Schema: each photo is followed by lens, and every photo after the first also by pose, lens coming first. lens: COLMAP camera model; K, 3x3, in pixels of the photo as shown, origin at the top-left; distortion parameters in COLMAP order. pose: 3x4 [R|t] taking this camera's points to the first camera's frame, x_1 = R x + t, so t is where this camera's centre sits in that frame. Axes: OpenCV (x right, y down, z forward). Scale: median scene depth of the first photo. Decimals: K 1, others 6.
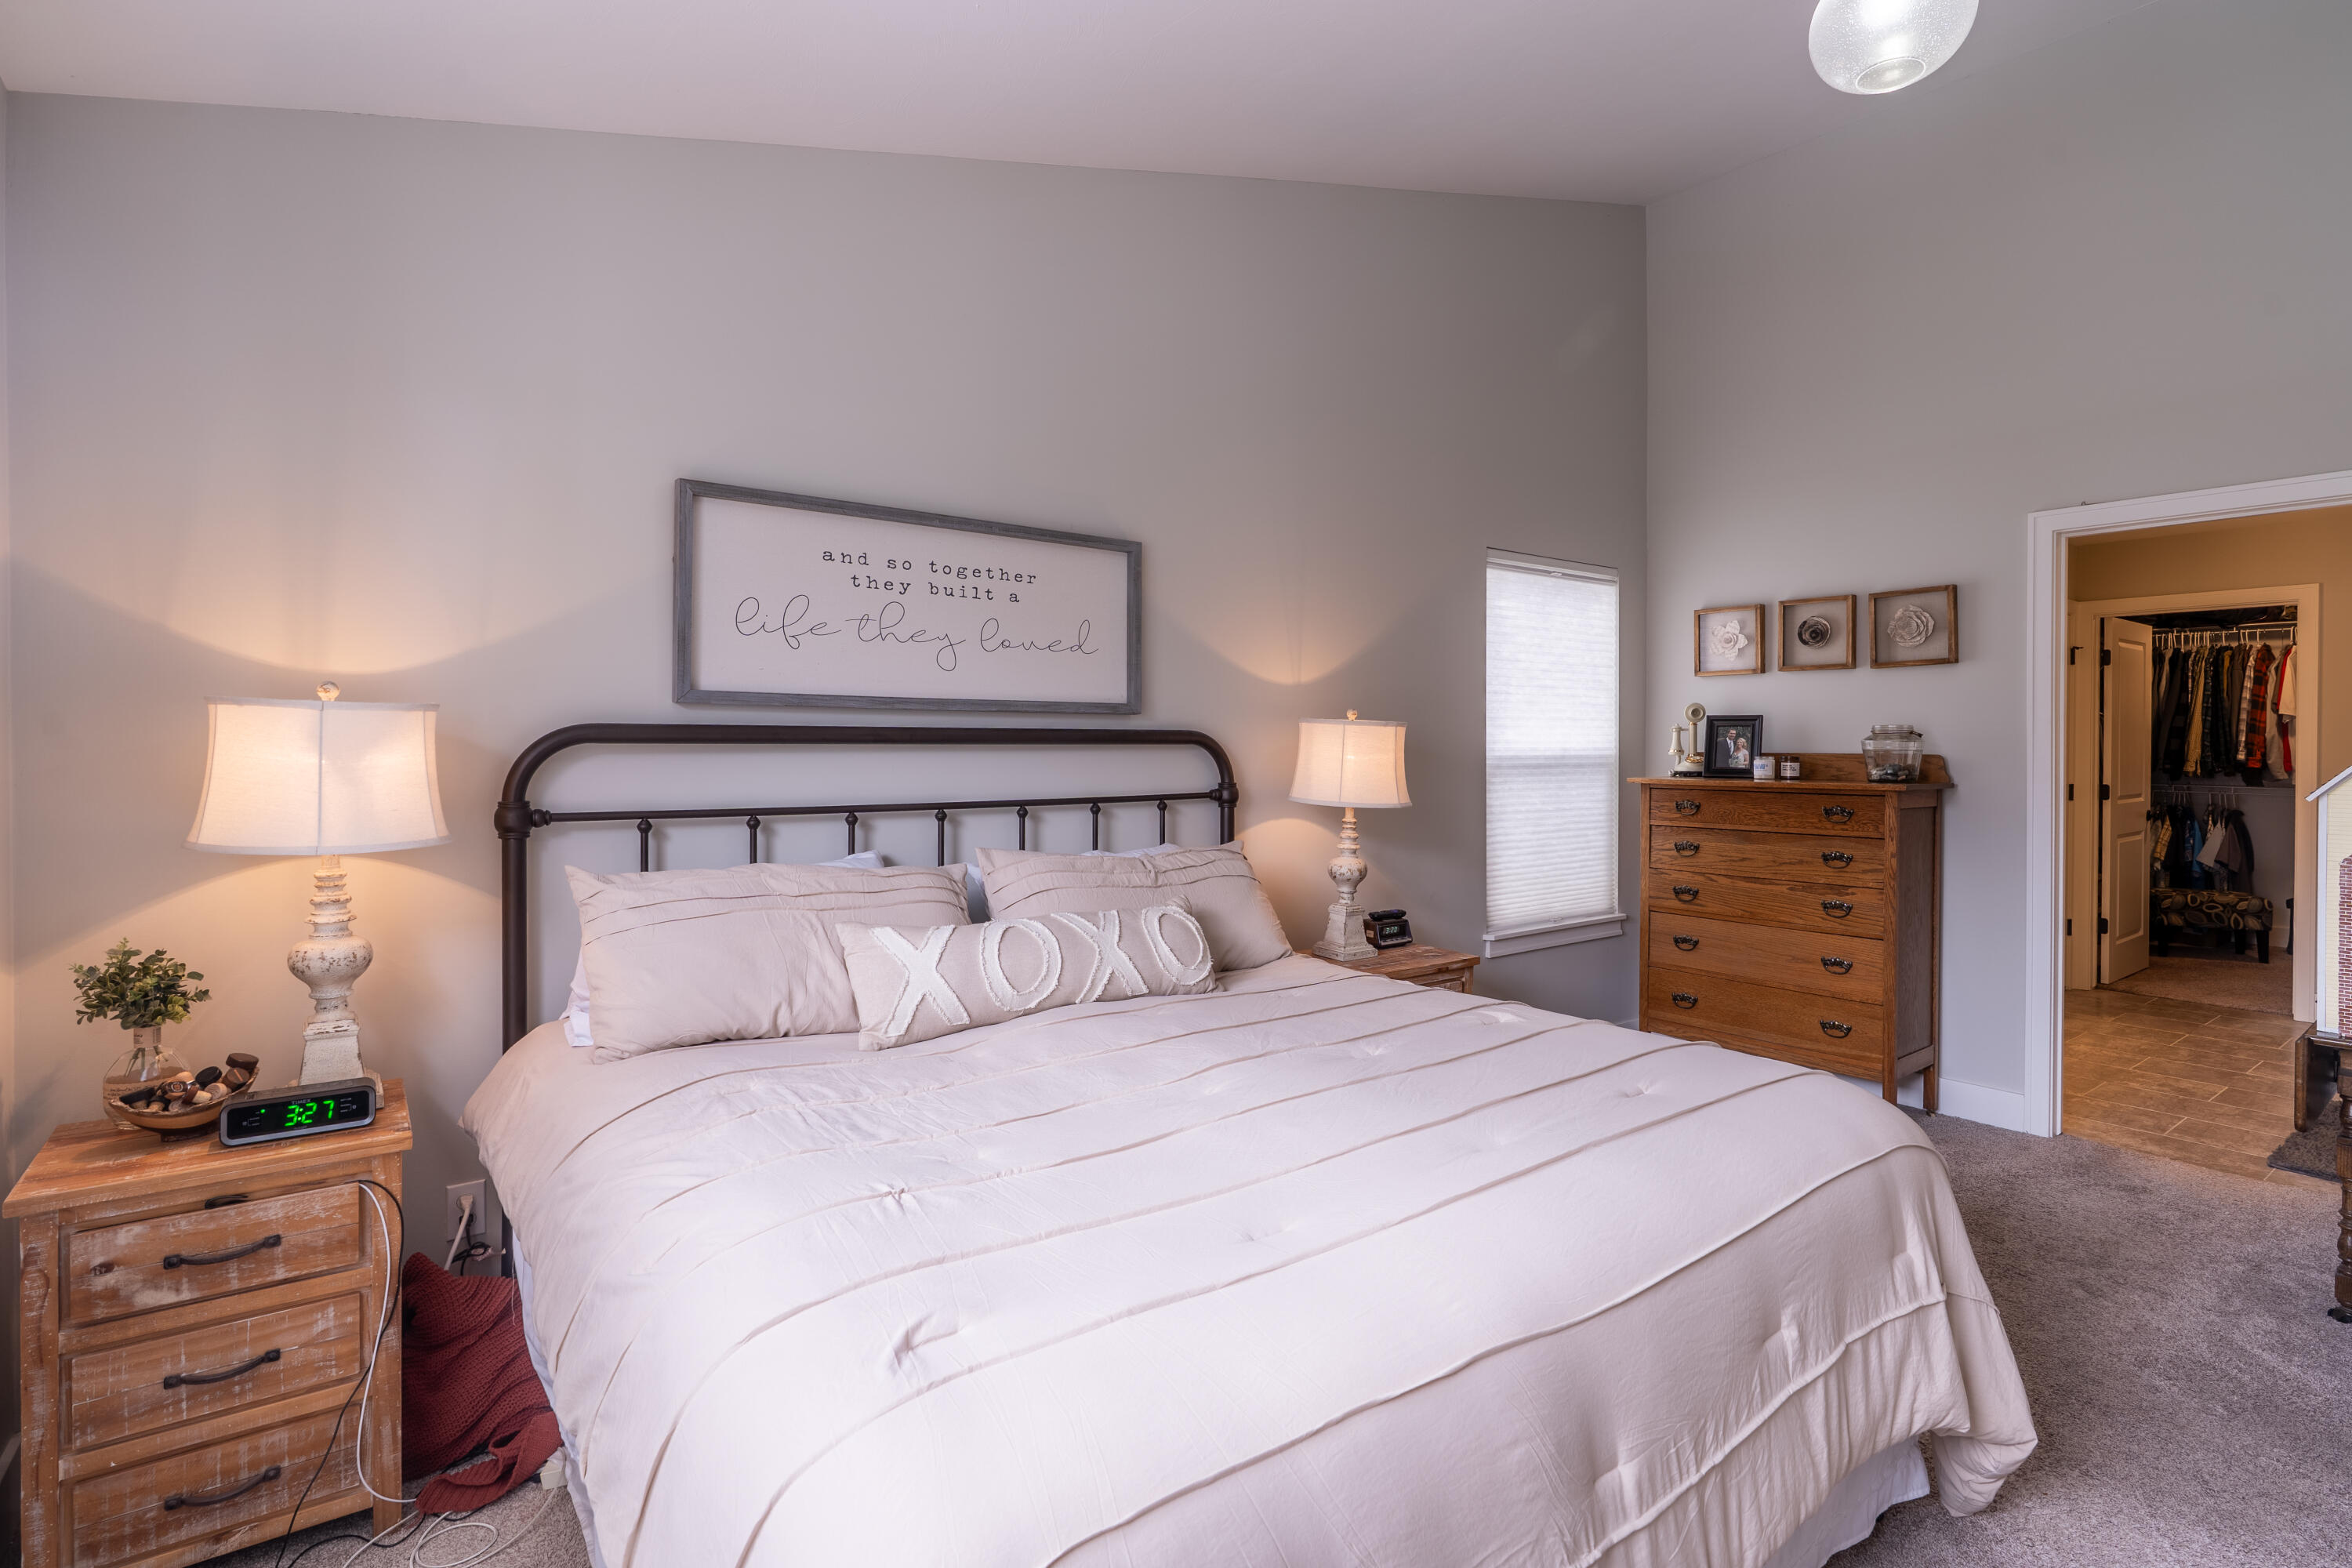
lens RADIAL K [[1078.2, 0, 1240.6], [0, 1078.2, 744.6], [0, 0, 1]] dist [-0.009255, 0.000788]
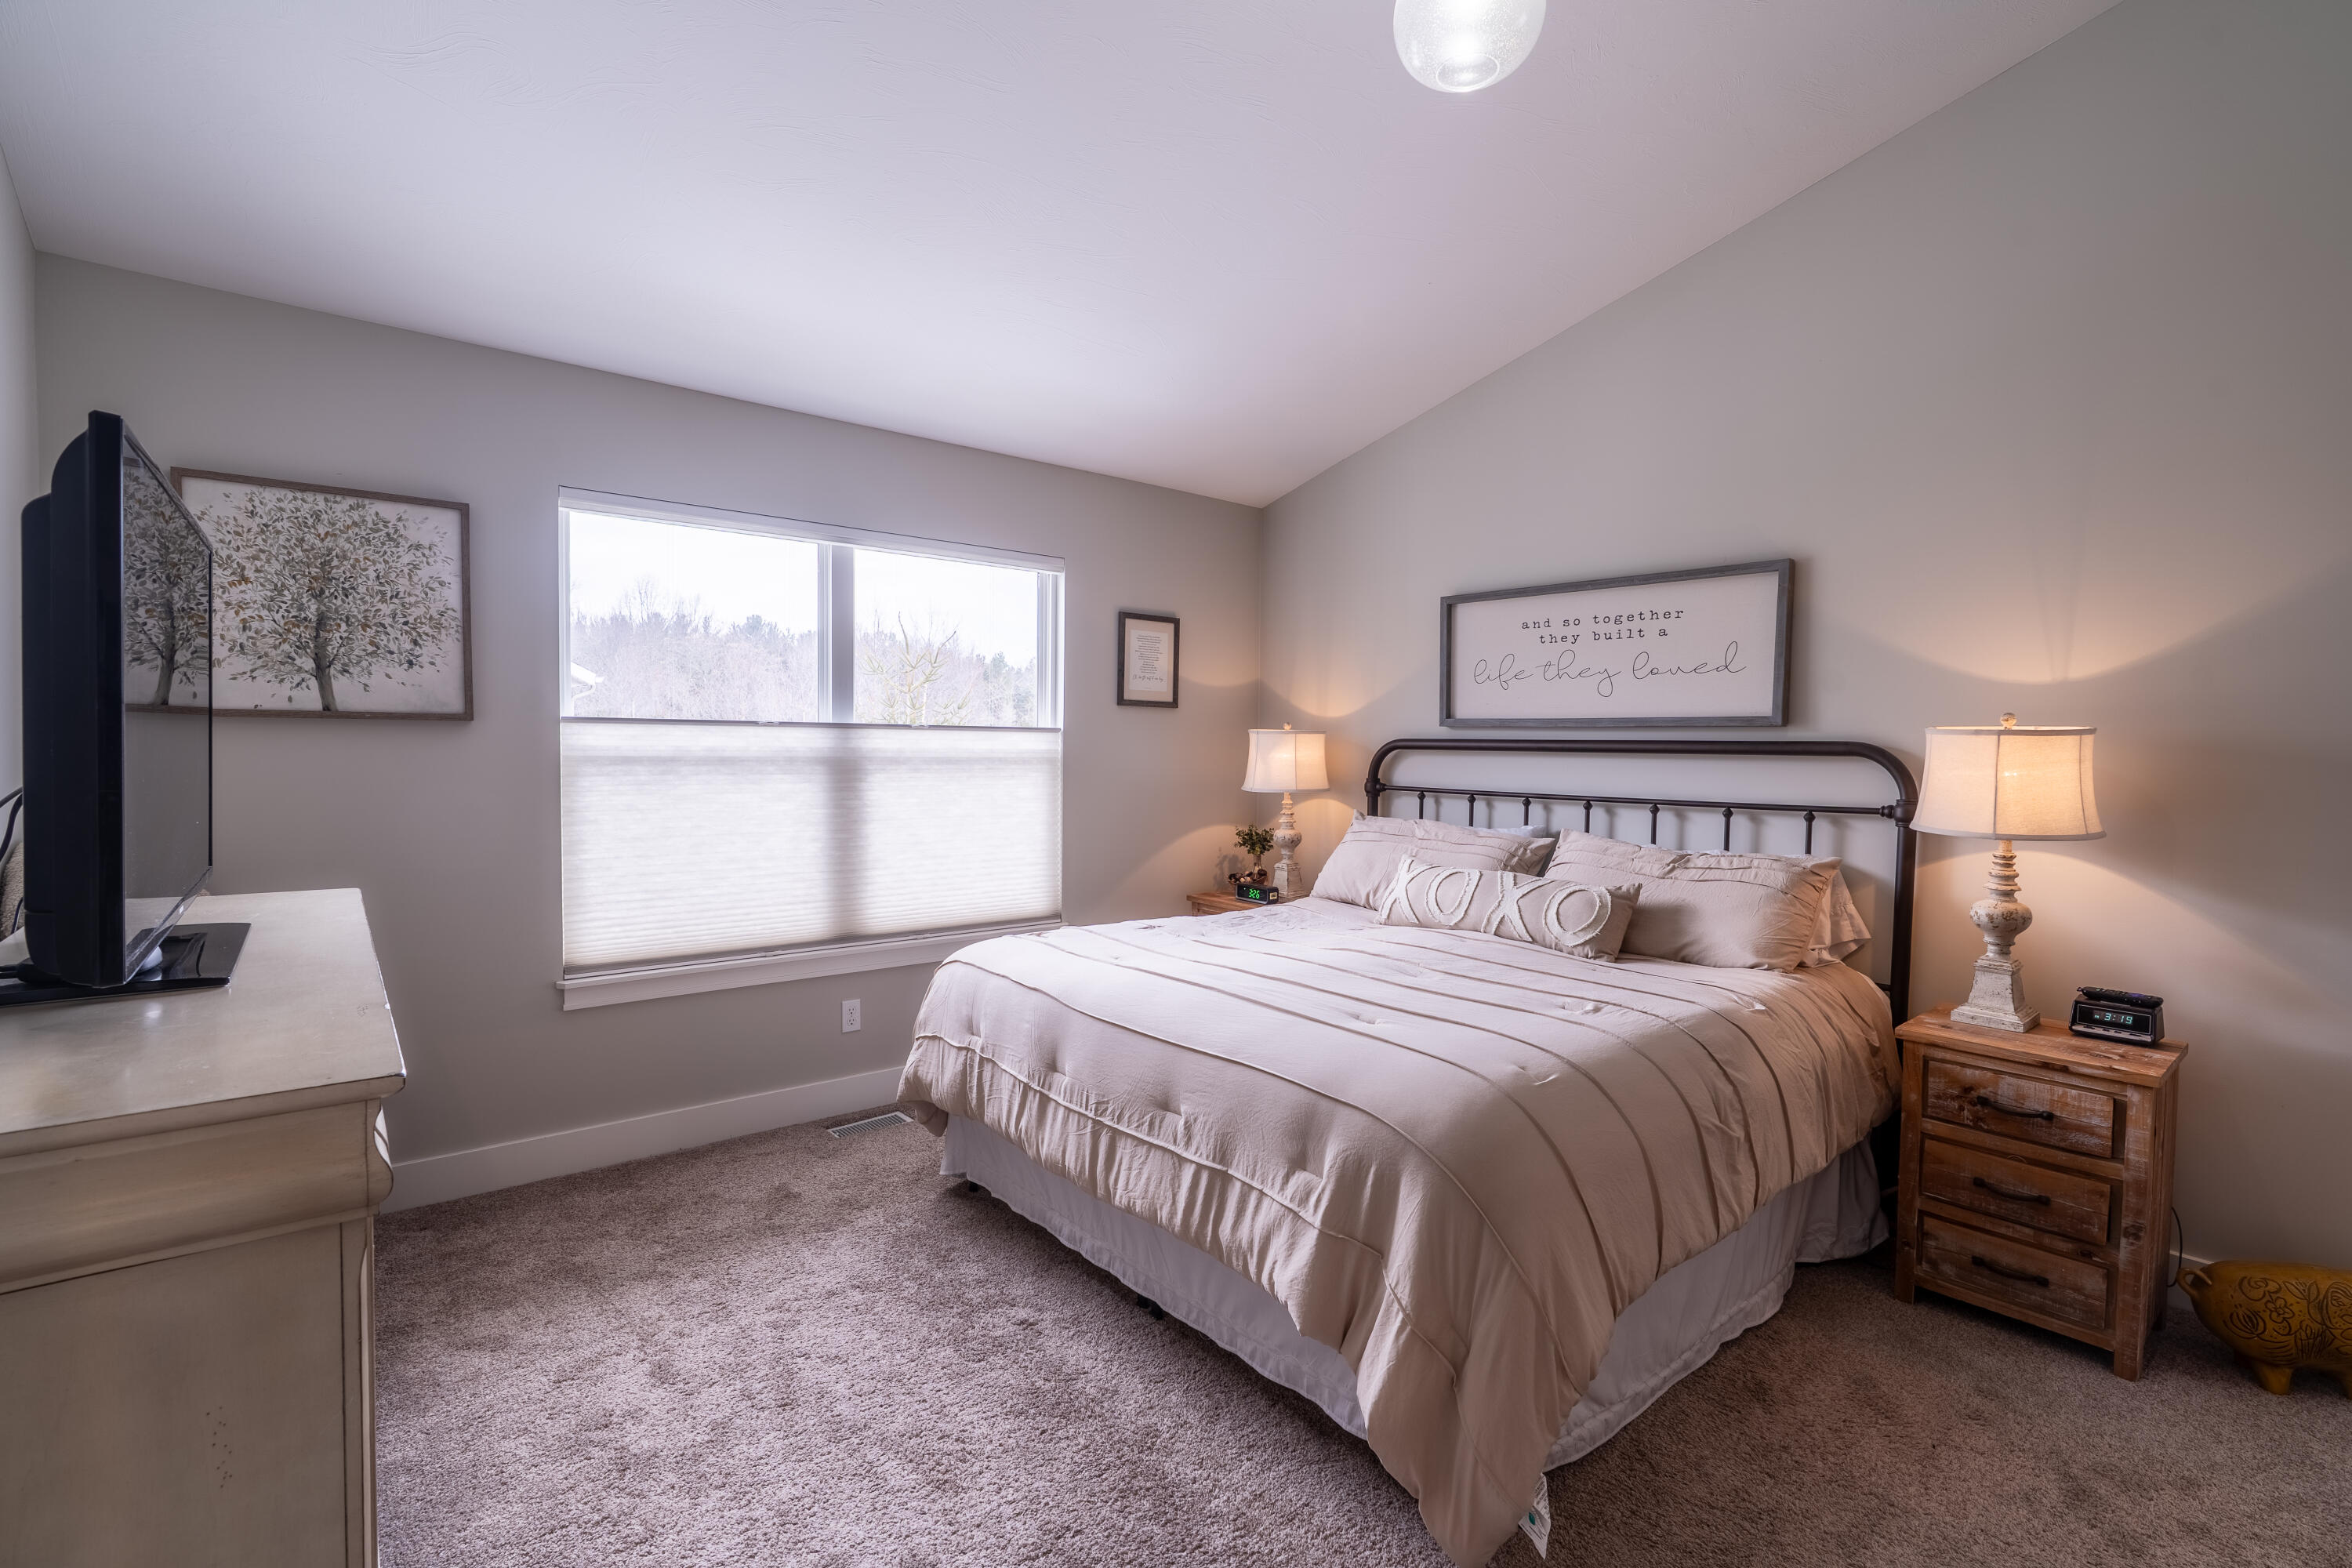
lens RADIAL K [[1078.2, 0, 1179.9], [0, 1078.2, 781.3], [0, 0, 1]] dist [-0.009255, 0.000788]
pose [[0.047689, 0.044732, -0.997860, 1.048516], [-0.000935, 0.998998, 0.044738, -0.024159], [0.998862, -0.001201, 0.047683, 0.427854]]
